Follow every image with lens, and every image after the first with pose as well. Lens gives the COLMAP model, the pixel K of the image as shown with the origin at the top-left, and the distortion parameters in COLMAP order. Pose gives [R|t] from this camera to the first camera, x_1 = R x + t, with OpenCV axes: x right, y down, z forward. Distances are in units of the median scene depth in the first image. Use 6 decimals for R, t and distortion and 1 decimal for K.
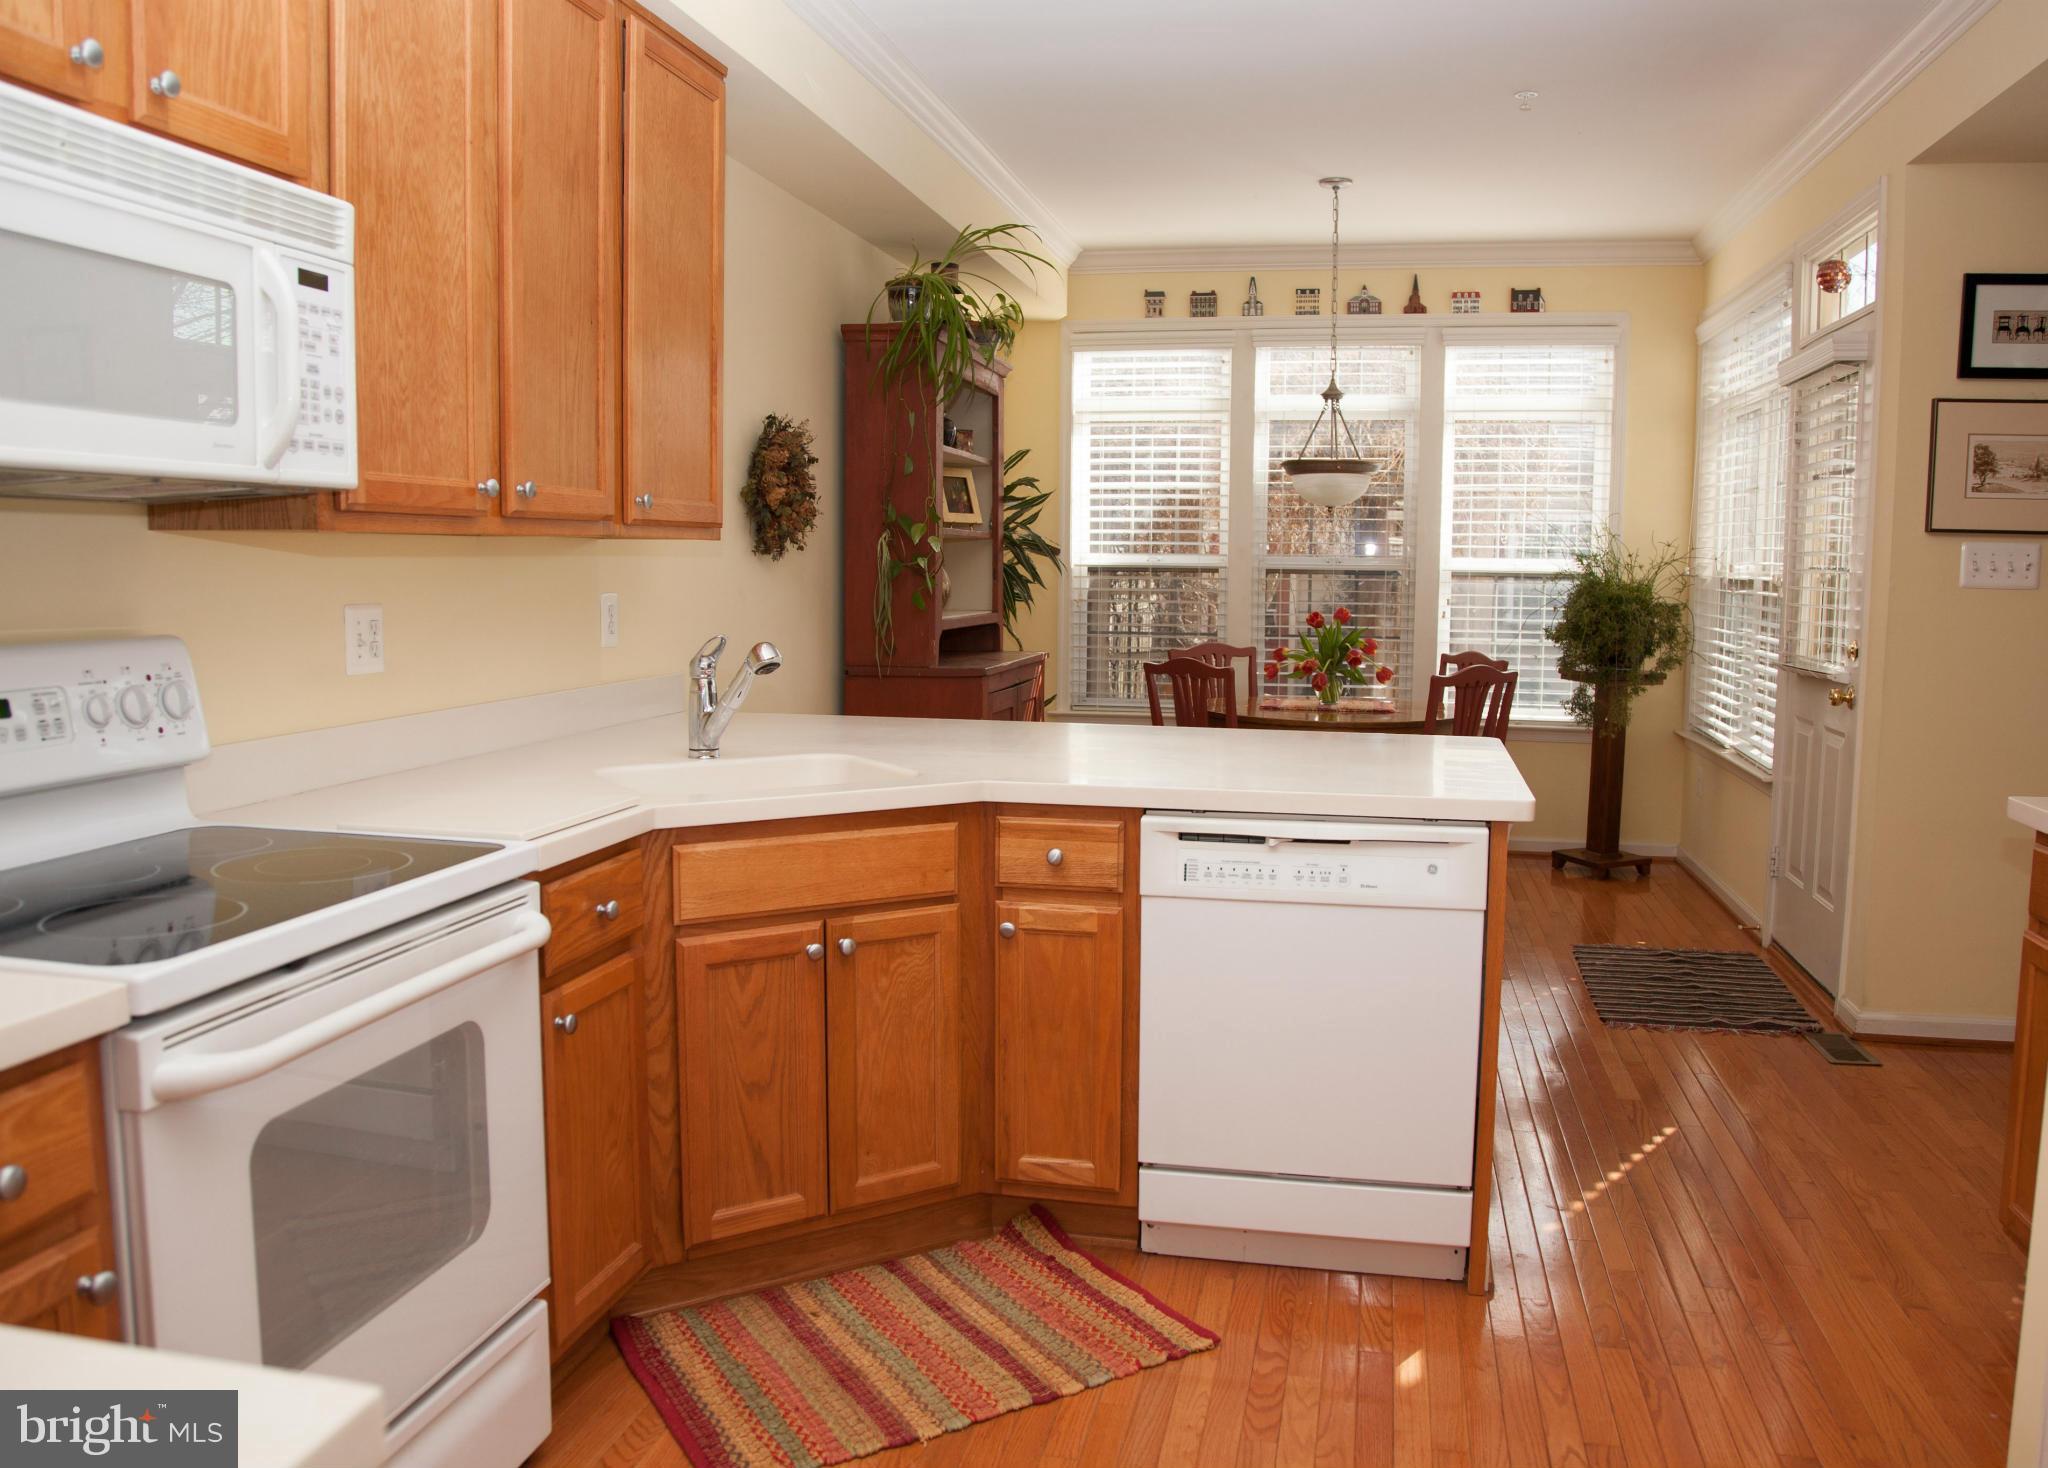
lens RADIAL K [[1623.0, 0, 1028.5], [0, 1623.0, 730.8], [0, 0, 1]] dist [-0.011738, -0.000549]
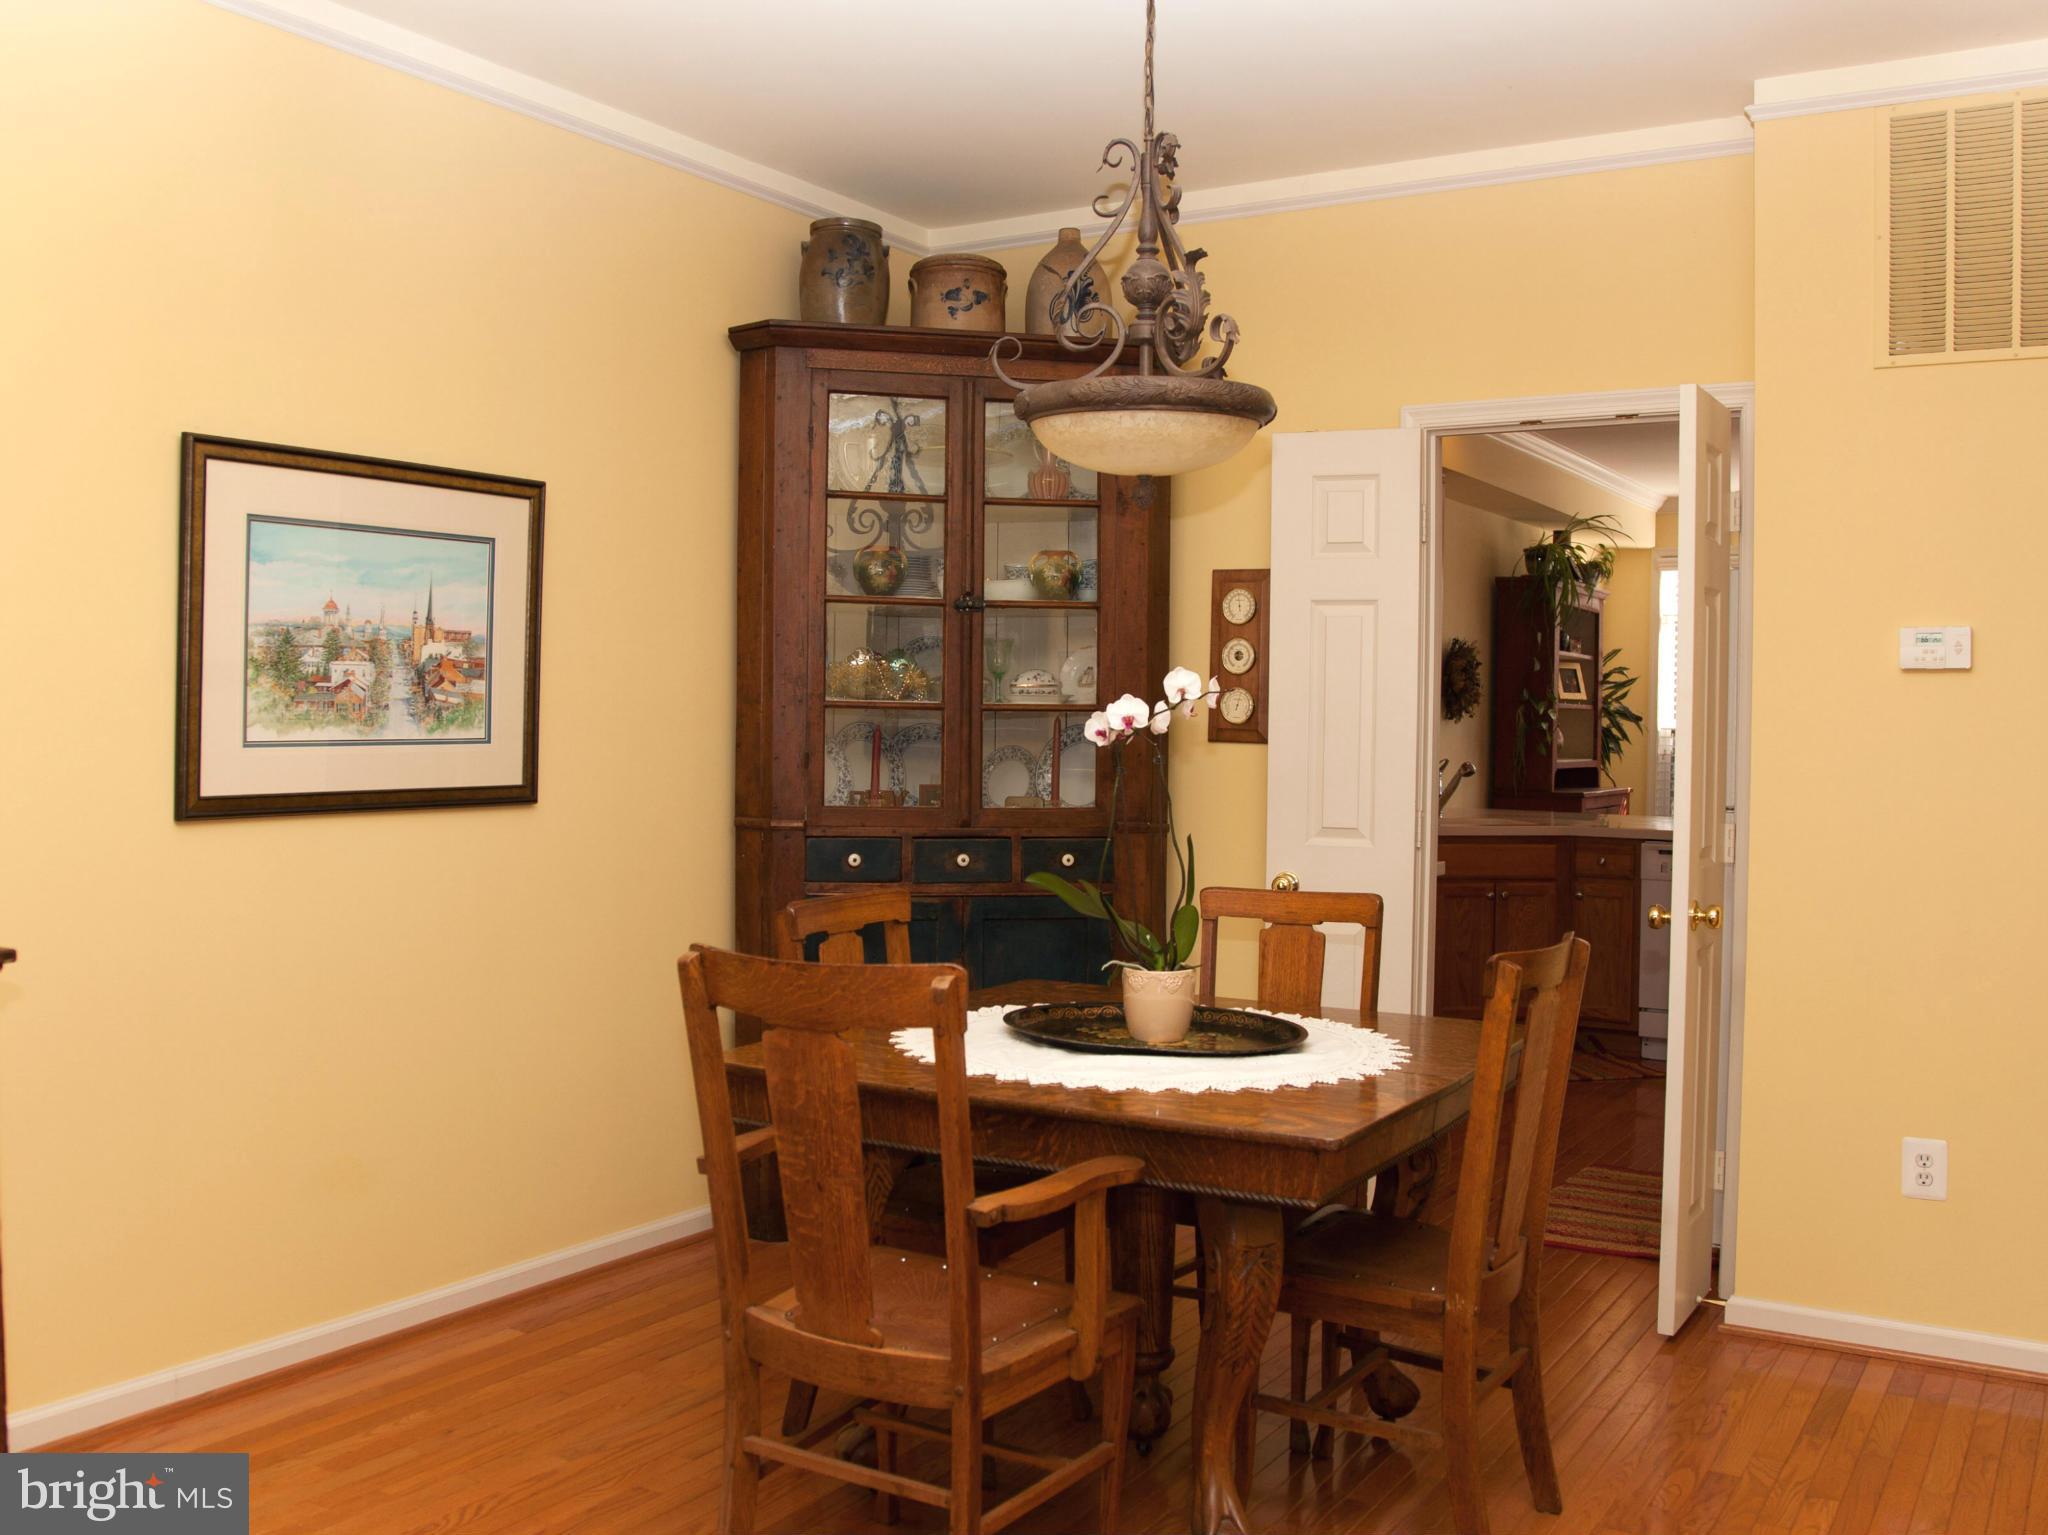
lens RADIAL K [[1943.0, 0, 1024.3], [0, 1943.0, 765.9], [0, 0, 1]] dist [-0.127234, 0.000000]
pose [[0.945334, 0.013031, -0.325844, 0.056673], [-0.039729, 0.996361, -0.075414, 0.081937], [0.323676, 0.084237, 0.942411, -0.783843]]
